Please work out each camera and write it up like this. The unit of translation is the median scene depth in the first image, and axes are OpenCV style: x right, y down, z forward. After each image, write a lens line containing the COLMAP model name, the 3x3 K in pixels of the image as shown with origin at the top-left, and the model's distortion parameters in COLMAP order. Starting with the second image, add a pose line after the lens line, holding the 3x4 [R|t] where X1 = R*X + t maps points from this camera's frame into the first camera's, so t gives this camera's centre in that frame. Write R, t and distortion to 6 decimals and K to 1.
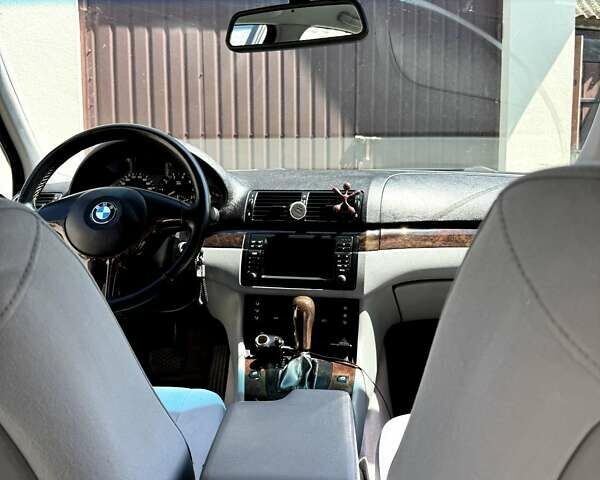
lens RADIAL K [[560.7, 0, 299.6], [0, 560.7, 241.6], [0, 0, 1]] dist [0.157596, -0.284962]
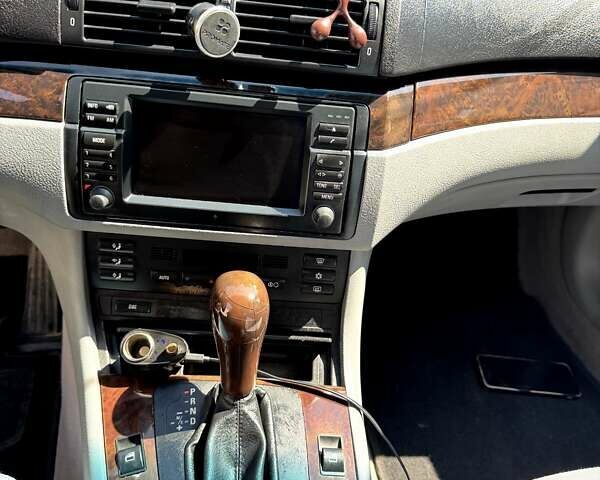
lens RADIAL K [[560.7, 0, 299.6], [0, 560.7, 241.6], [0, 0, 1]] dist [0.157596, -0.284962]
pose [[0.970987, -0.046781, 0.234511, -0.042520], [-0.065624, 0.890900, 0.449433, -0.102251], [-0.229951, -0.451783, 0.861983, 0.610887]]
